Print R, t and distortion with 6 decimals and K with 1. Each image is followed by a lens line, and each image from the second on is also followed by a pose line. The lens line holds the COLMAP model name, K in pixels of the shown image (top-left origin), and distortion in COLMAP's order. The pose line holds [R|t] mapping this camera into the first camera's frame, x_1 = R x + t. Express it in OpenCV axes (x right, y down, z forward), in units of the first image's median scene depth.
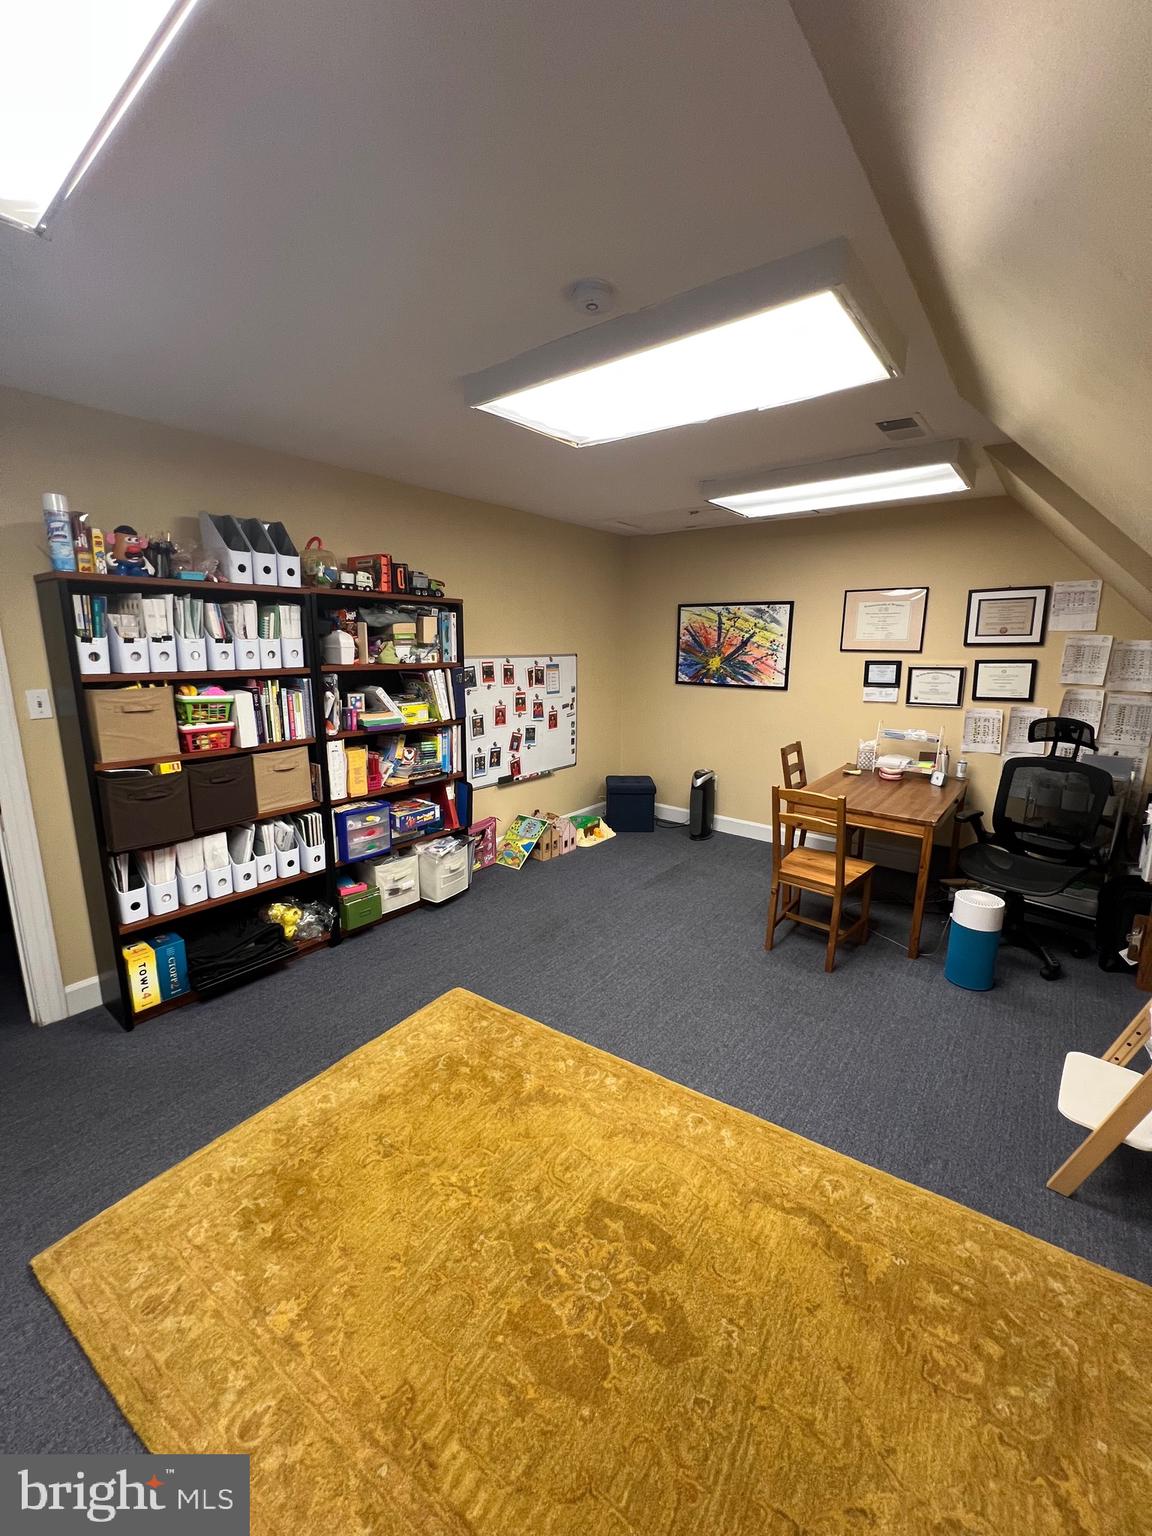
lens RADIAL K [[610.8, 0, 583.1], [0, 610.8, 763.0], [0, 0, 1]] dist [-0.002592, 0.000368]
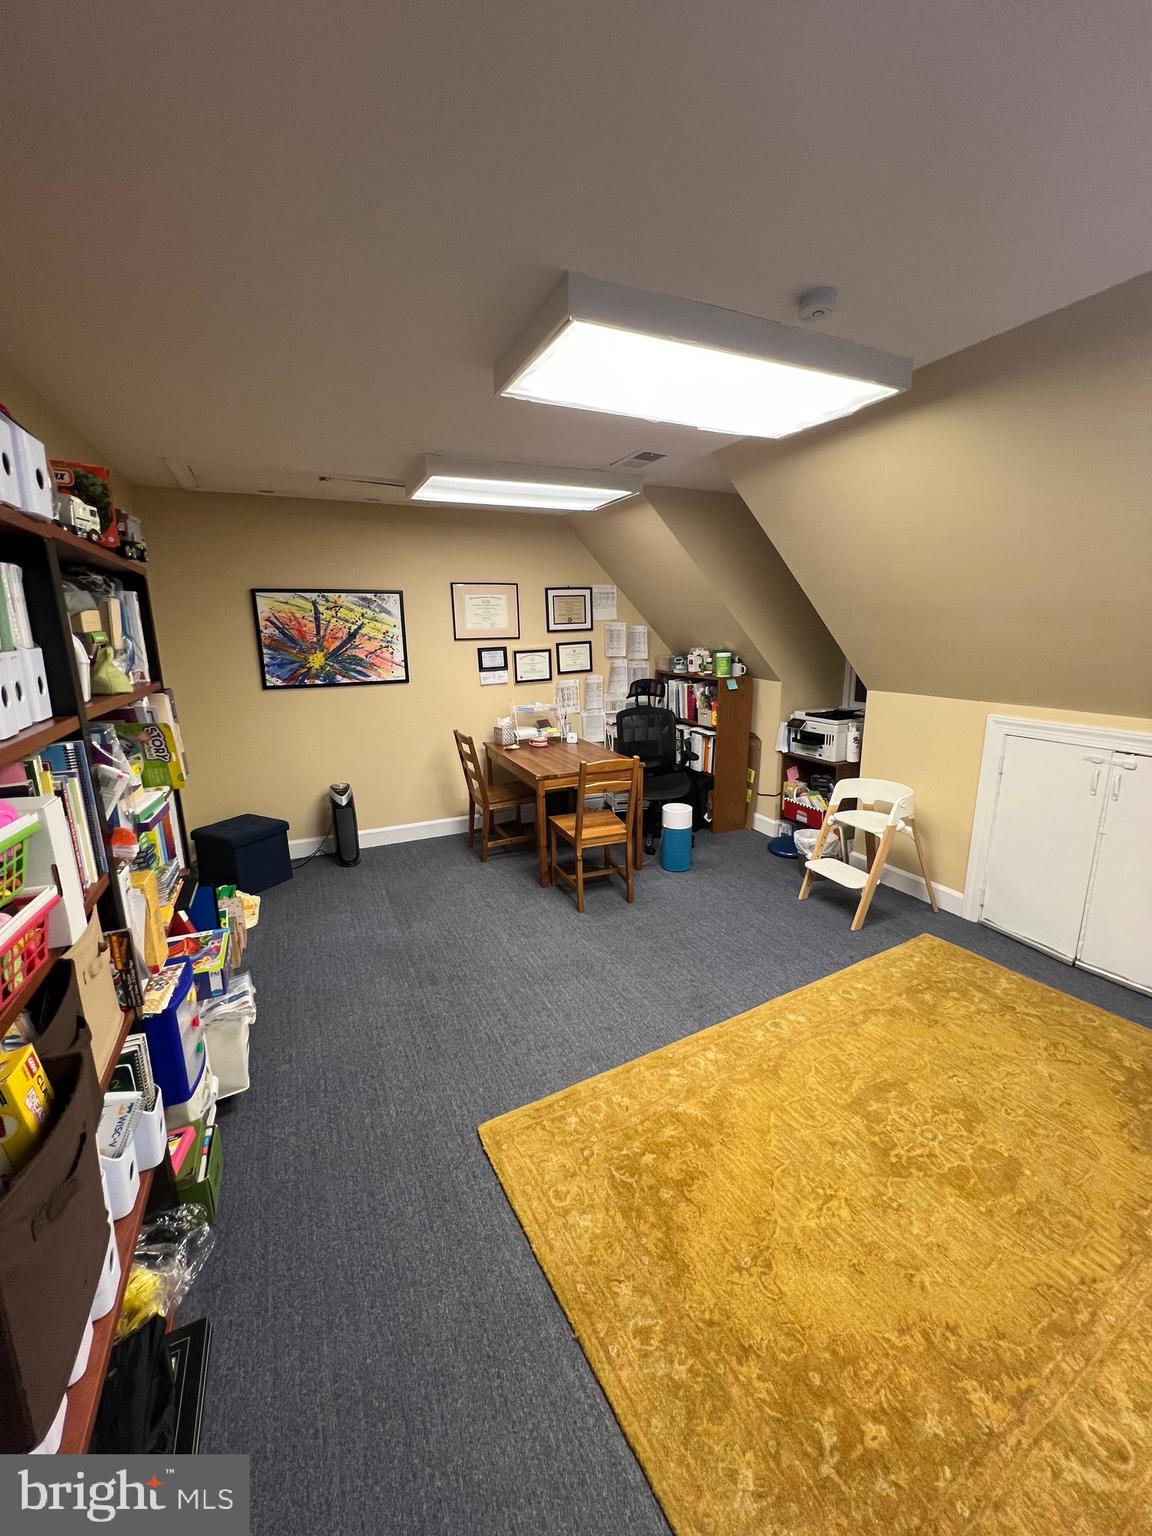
lens RADIAL K [[610.8, 0, 576.6], [0, 610.8, 764.0], [0, 0, 1]] dist [-0.002592, 0.000368]
pose [[0.449378, -0.209155, 0.868513, -0.497828], [0.195517, 0.971663, 0.132833, -0.083405], [-0.871684, 0.110117, 0.477537, 0.376198]]
